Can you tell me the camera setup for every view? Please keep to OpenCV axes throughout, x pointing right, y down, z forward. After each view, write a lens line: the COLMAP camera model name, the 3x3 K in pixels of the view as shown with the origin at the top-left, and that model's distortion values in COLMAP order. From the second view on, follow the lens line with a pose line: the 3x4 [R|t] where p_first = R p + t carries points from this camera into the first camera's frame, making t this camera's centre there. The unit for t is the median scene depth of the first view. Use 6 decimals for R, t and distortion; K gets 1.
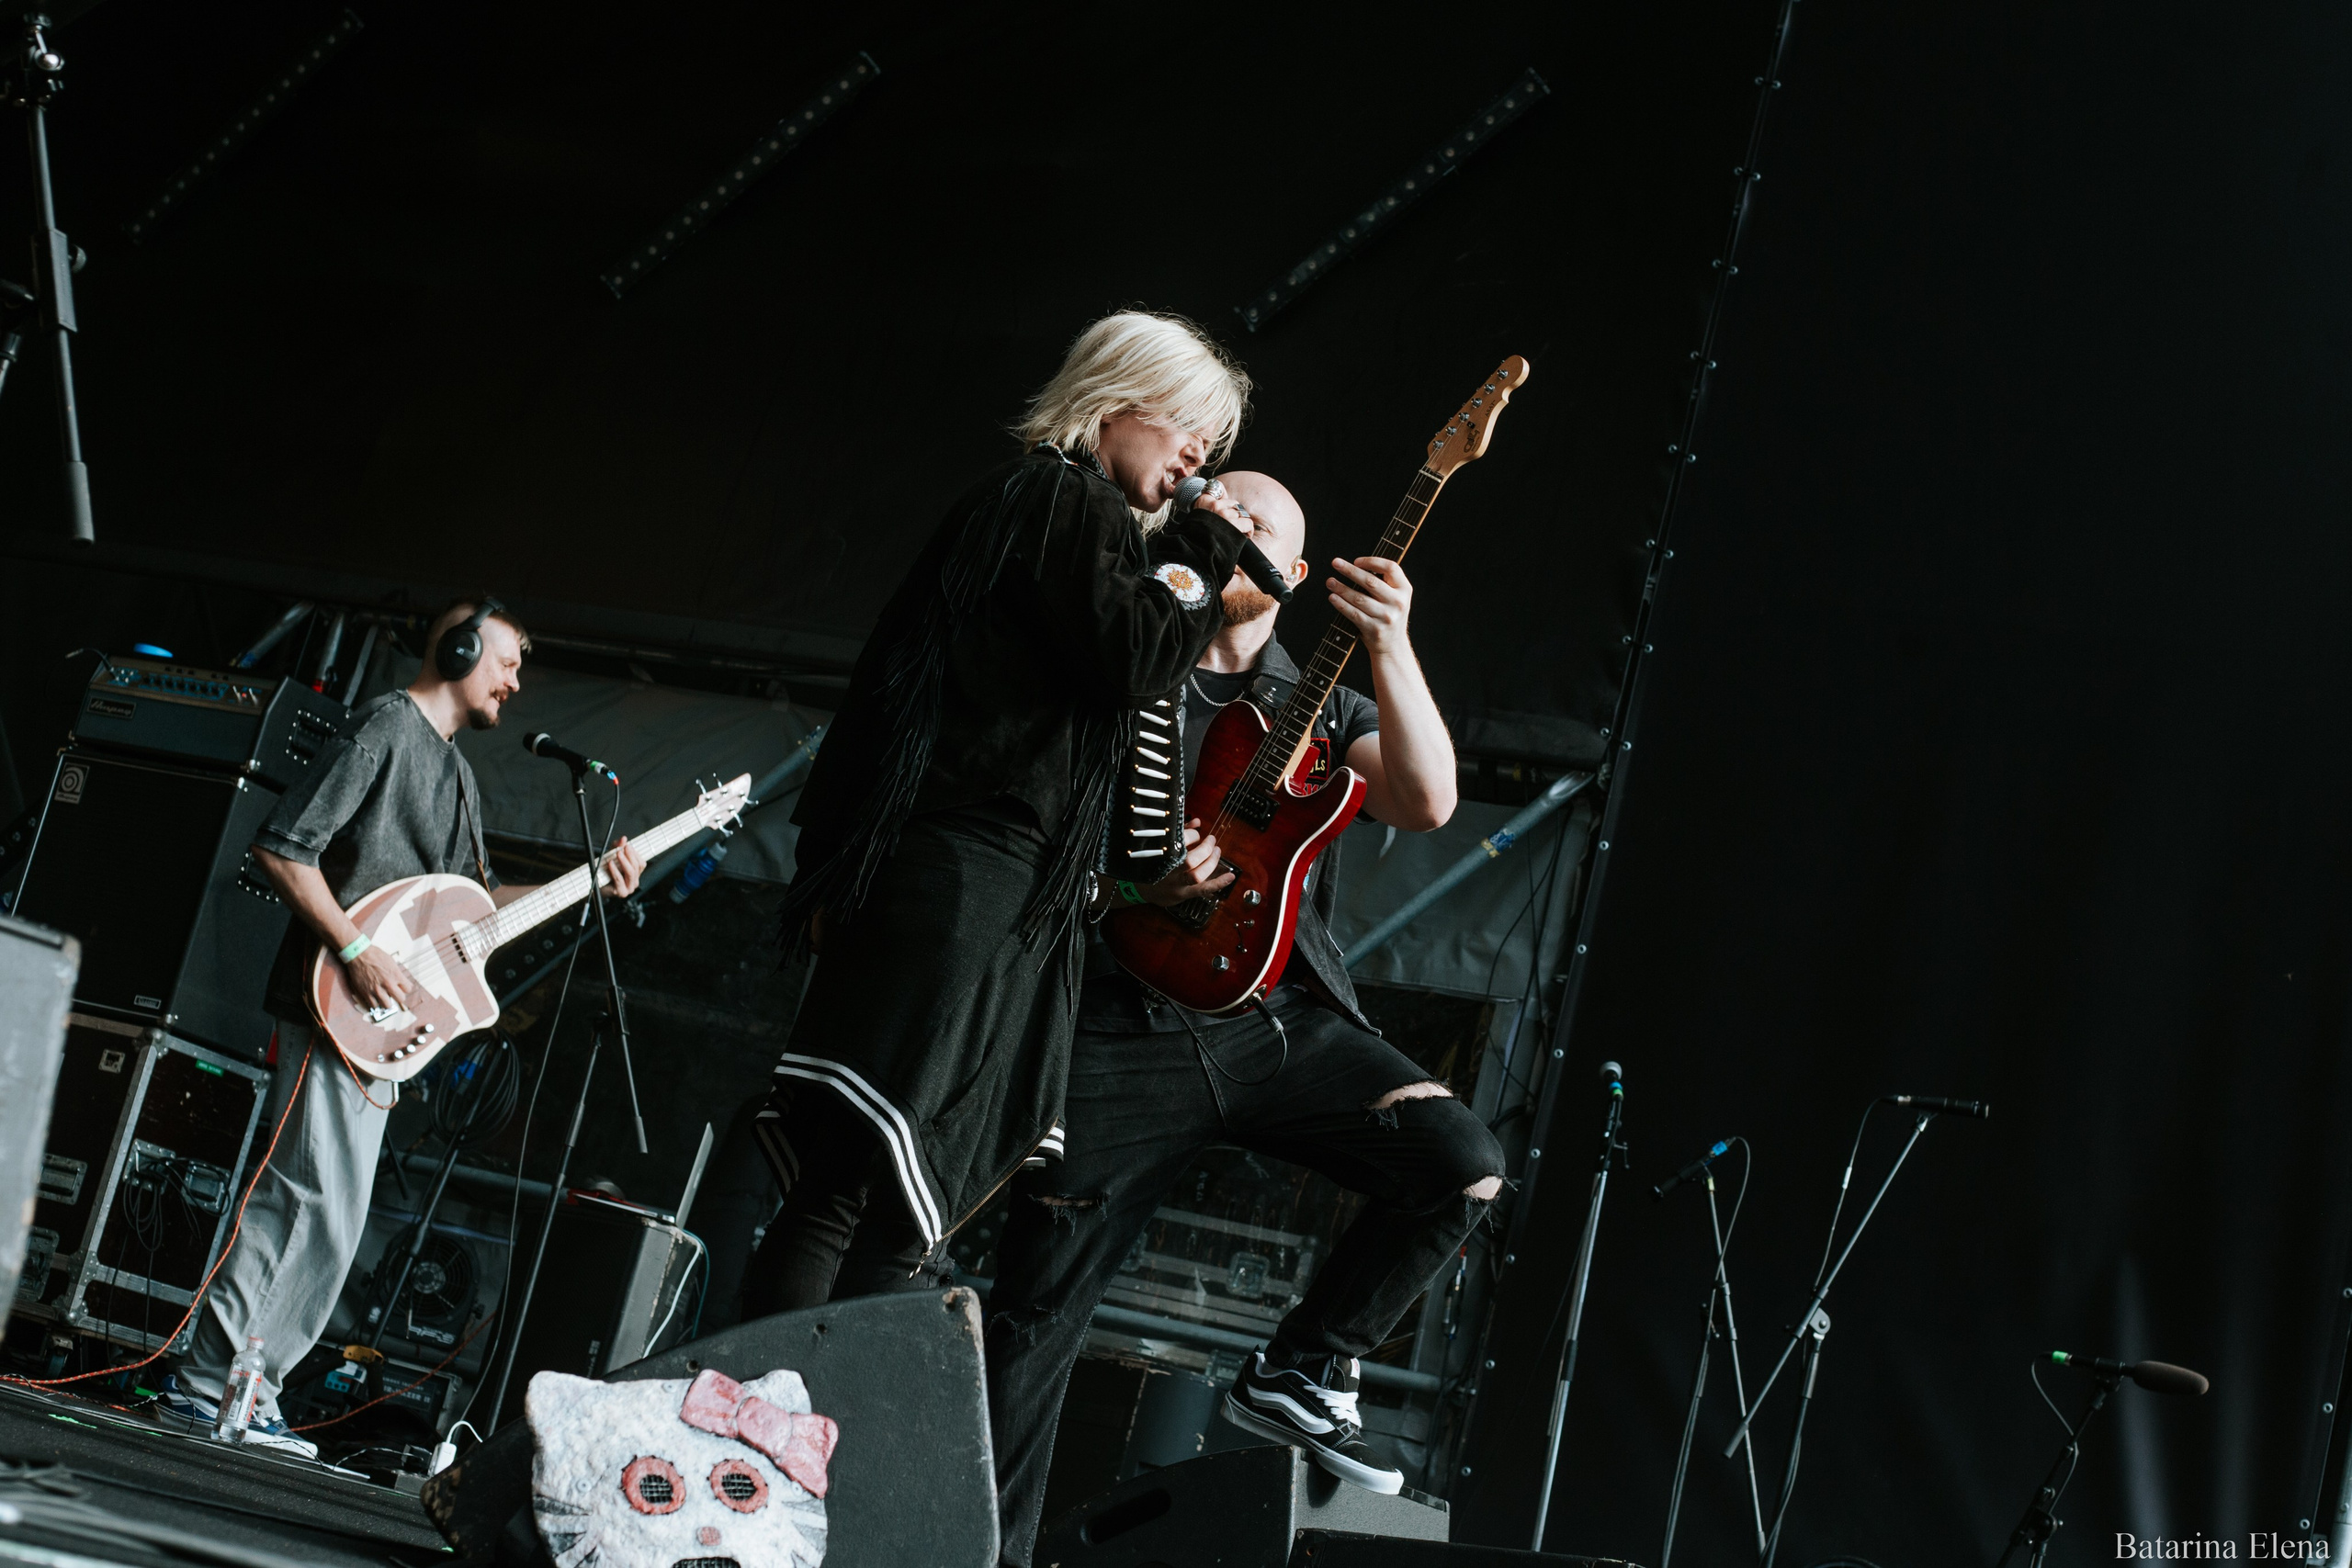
lens RADIAL K [[3981.0, 0, 1312.8], [0, 3981.0, 699.1], [0, 0, 1]] dist [-0.108339, 0.190620]
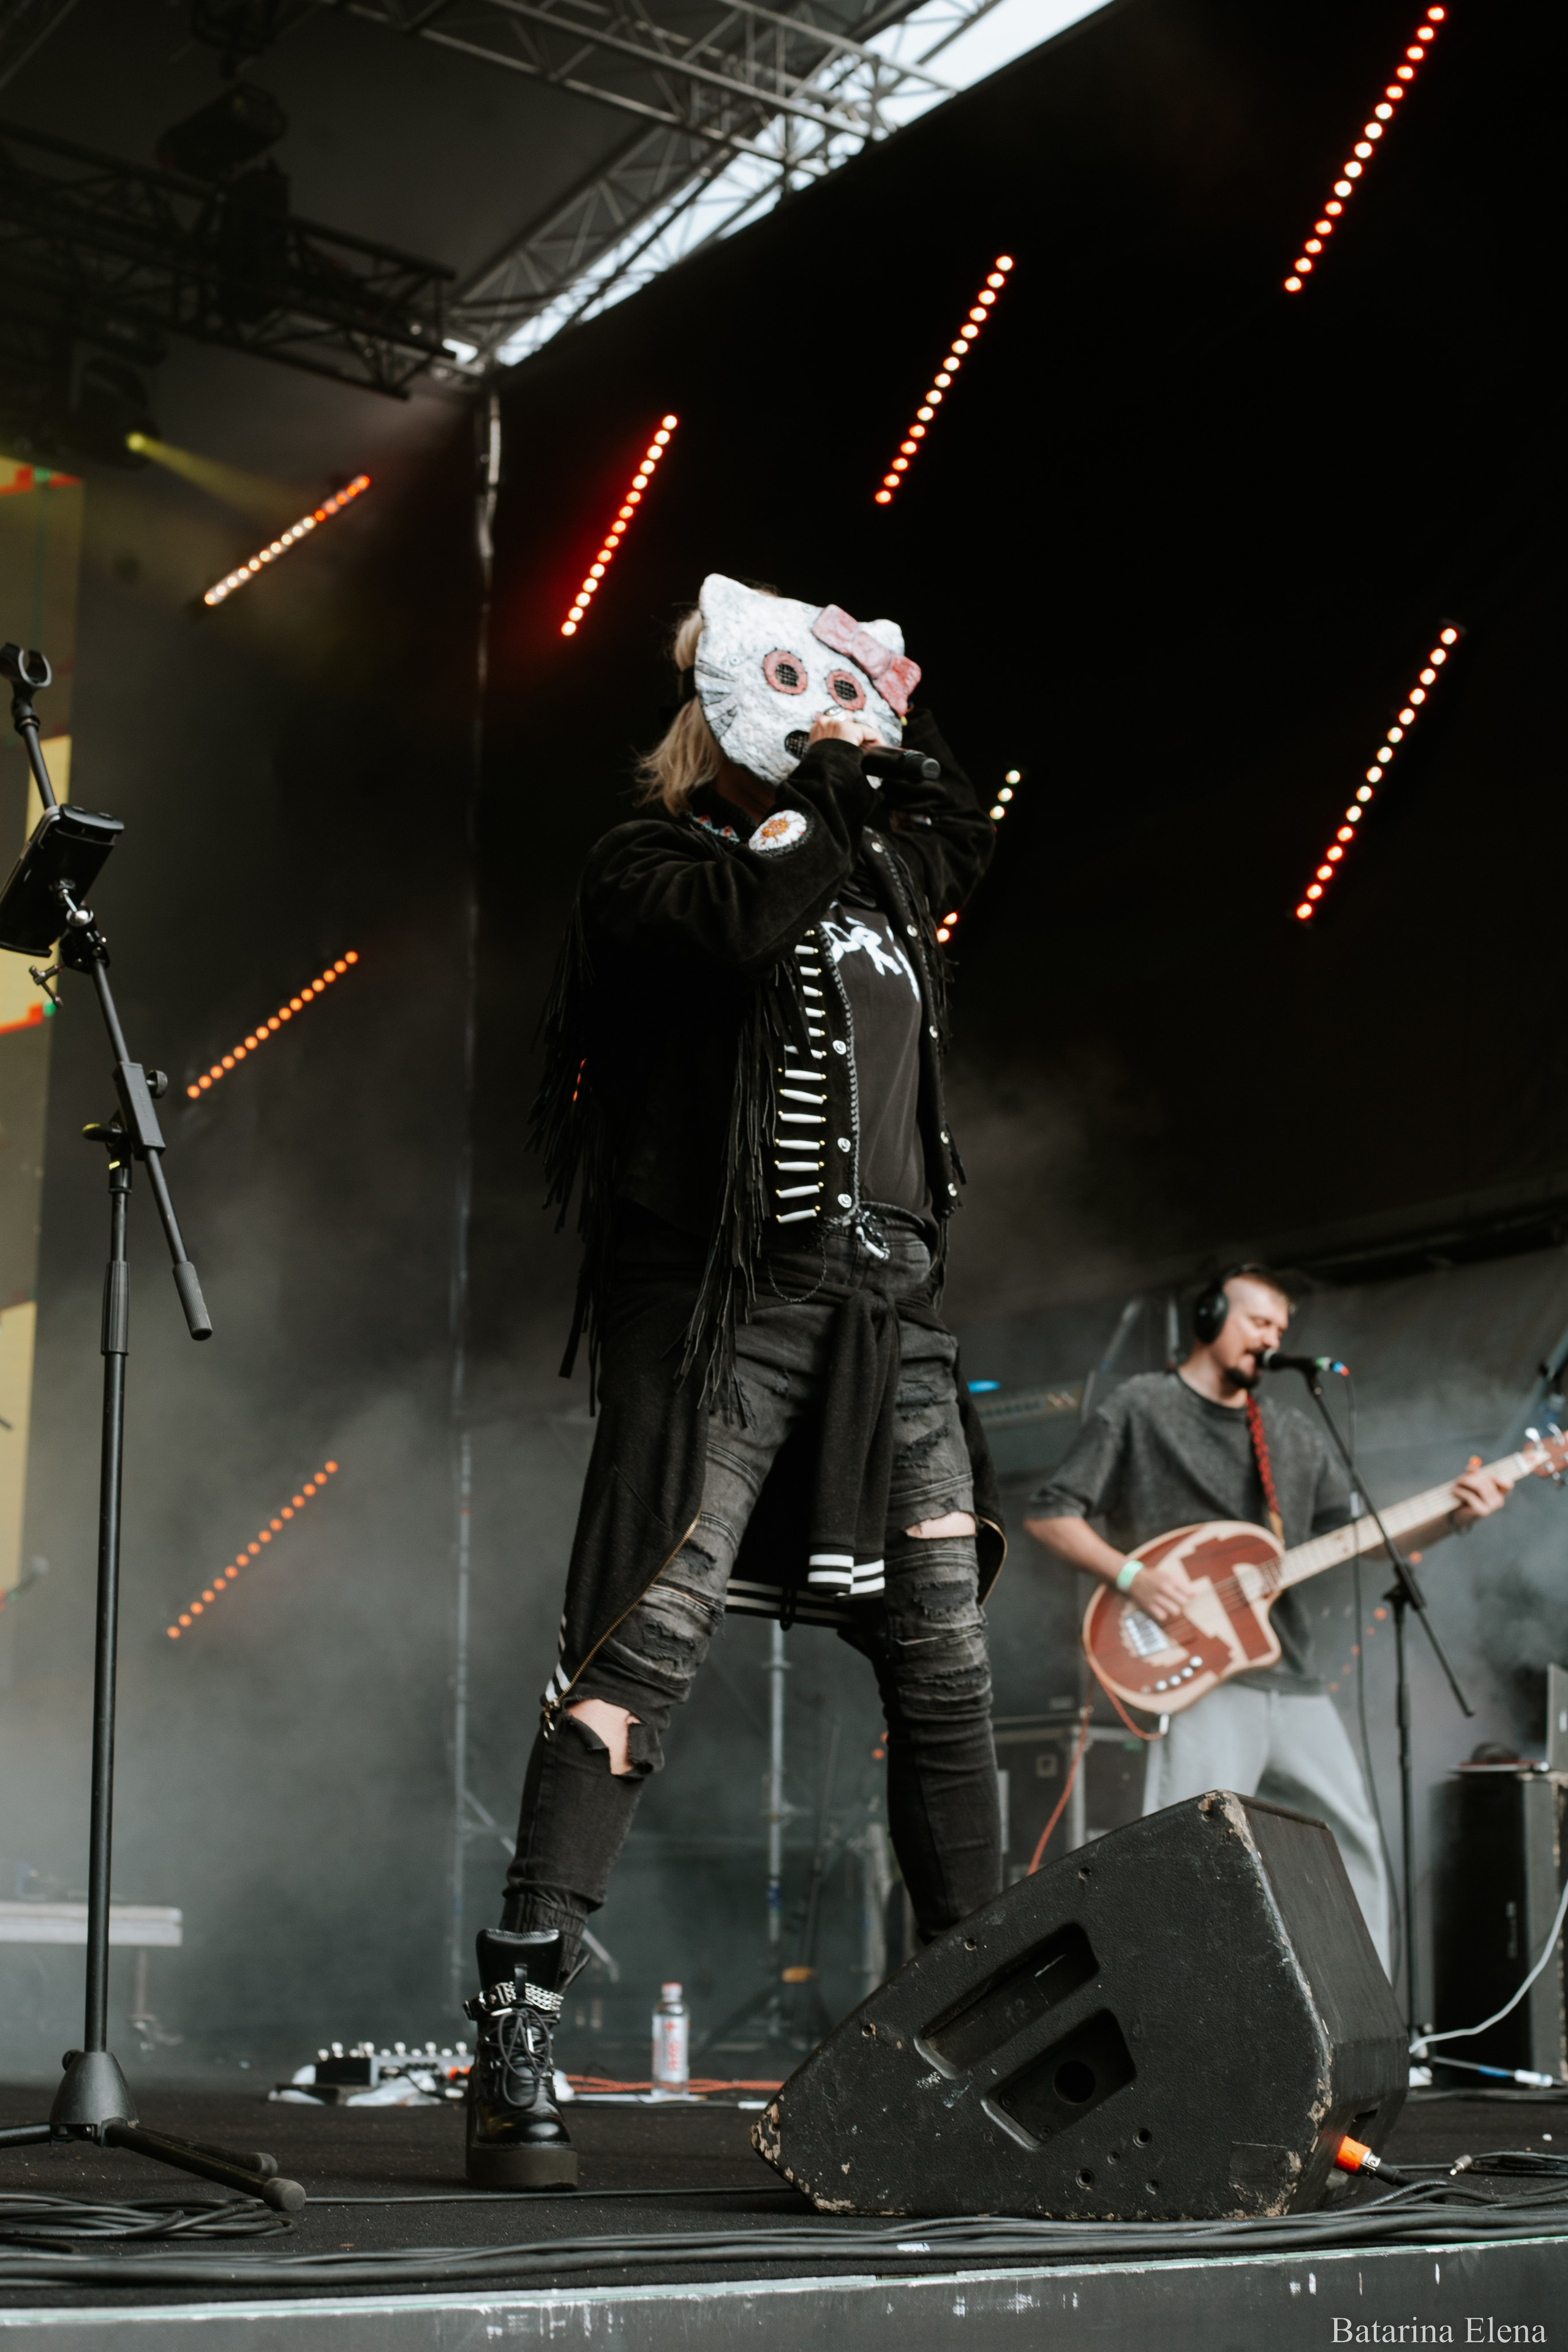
lens RADIAL K [[3733.9, 0, 877.5], [0, 3733.9, 1094.3], [0, 0, 1]] dist [-0.050398, -0.256938]
pose [[0.864885, -0.333891, -0.374821, 0.093278], [0.310476, 0.942561, -0.123221, 0.030636], [0.394434, -0.009801, 0.918872, 0.061272]]
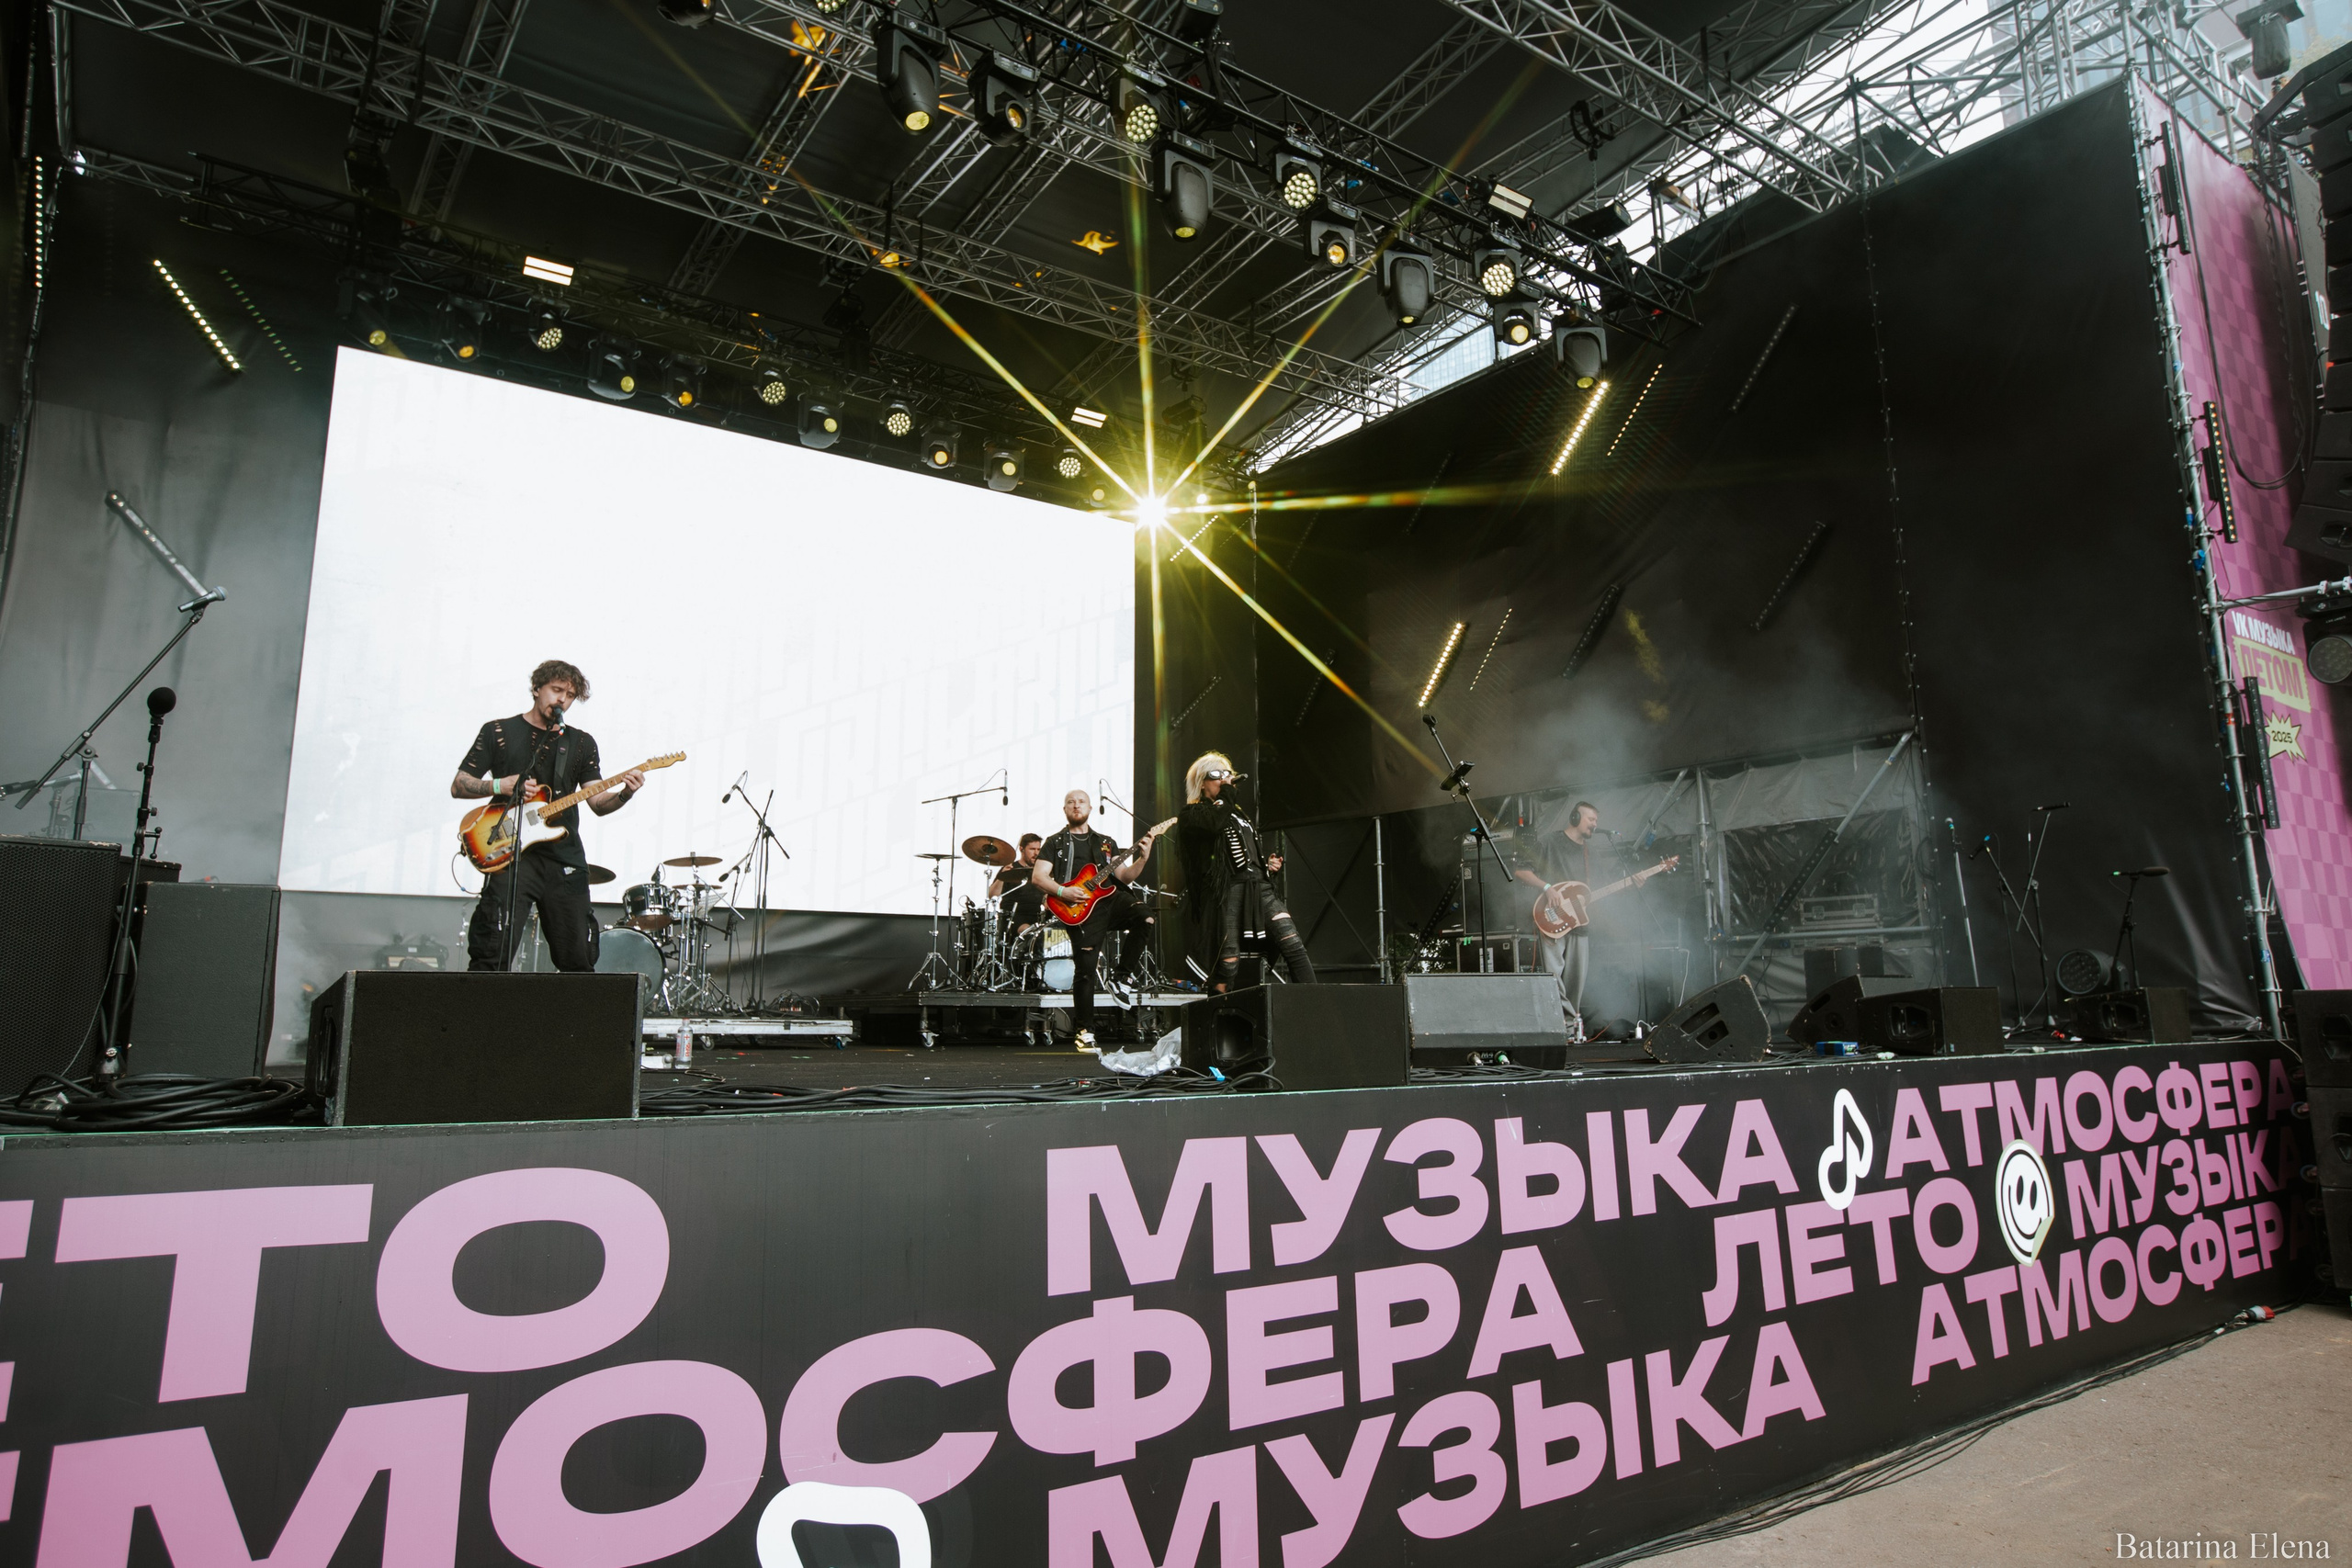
lens RADIAL K [[1539.9, 0, 1212.0], [0, 1539.9, 731.2], [0, 0, 1]] dist [-0.005858, 0.001373]
pose [[0.860262, -0.327073, -0.391116, 0.070167], [0.326806, 0.942540, -0.069393, -0.079622], [0.391339, -0.068123, 0.917722, -0.349521]]
